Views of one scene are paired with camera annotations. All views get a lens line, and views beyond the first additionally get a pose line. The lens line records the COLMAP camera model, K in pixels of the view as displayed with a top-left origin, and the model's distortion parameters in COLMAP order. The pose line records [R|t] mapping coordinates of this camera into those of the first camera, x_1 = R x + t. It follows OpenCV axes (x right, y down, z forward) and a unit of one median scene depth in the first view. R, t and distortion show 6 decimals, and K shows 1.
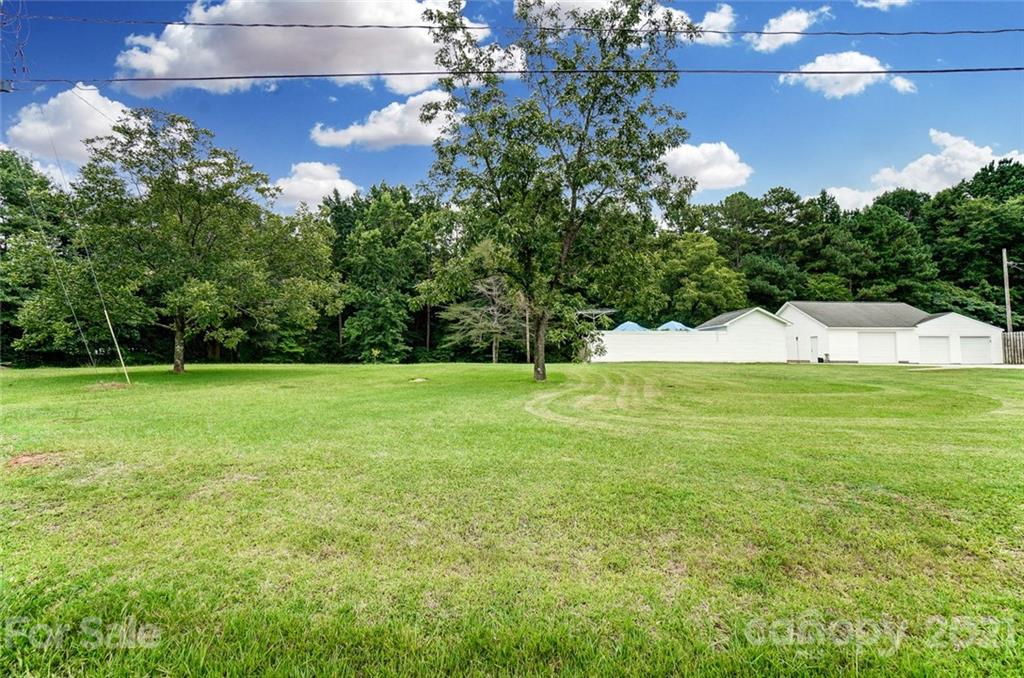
lens RADIAL K [[454.0, 0, 517.2], [0, 454.0, 335.7], [0, 0, 1]] dist [-0.068156, 0.024970]
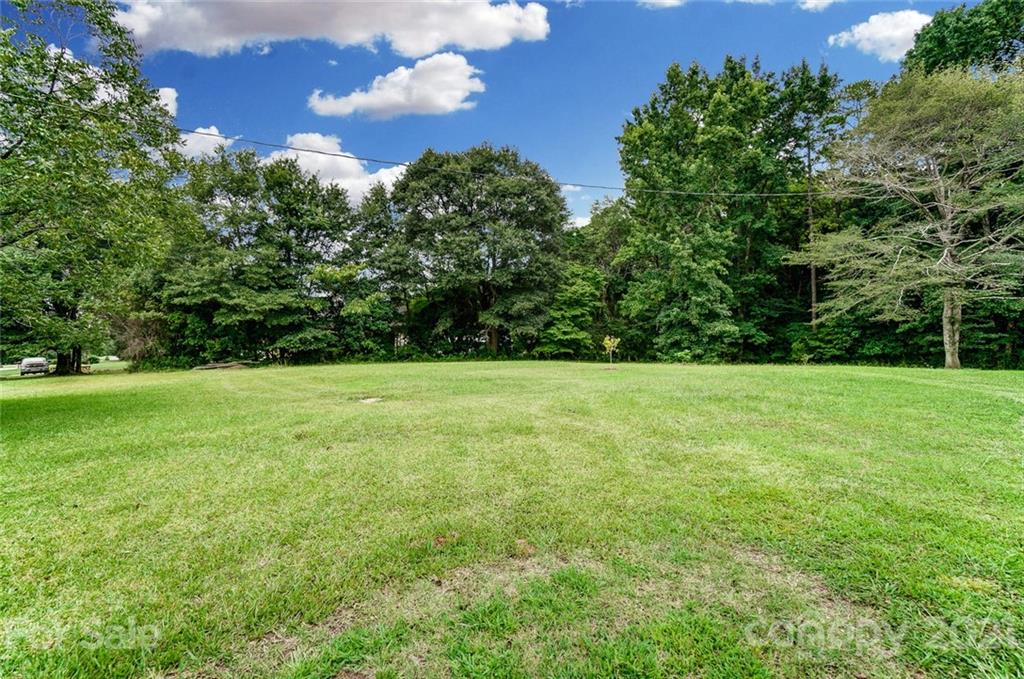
lens RADIAL K [[447.3, 0, 512.0], [0, 447.3, 339.5], [0, 0, 1]] dist [-0.068912, 0.022982]
pose [[0.688039, -0.015131, -0.725516, -0.039081], [0.056196, 0.997891, 0.032481, 0.008606], [0.723494, -0.063119, 0.687439, 0.452803]]
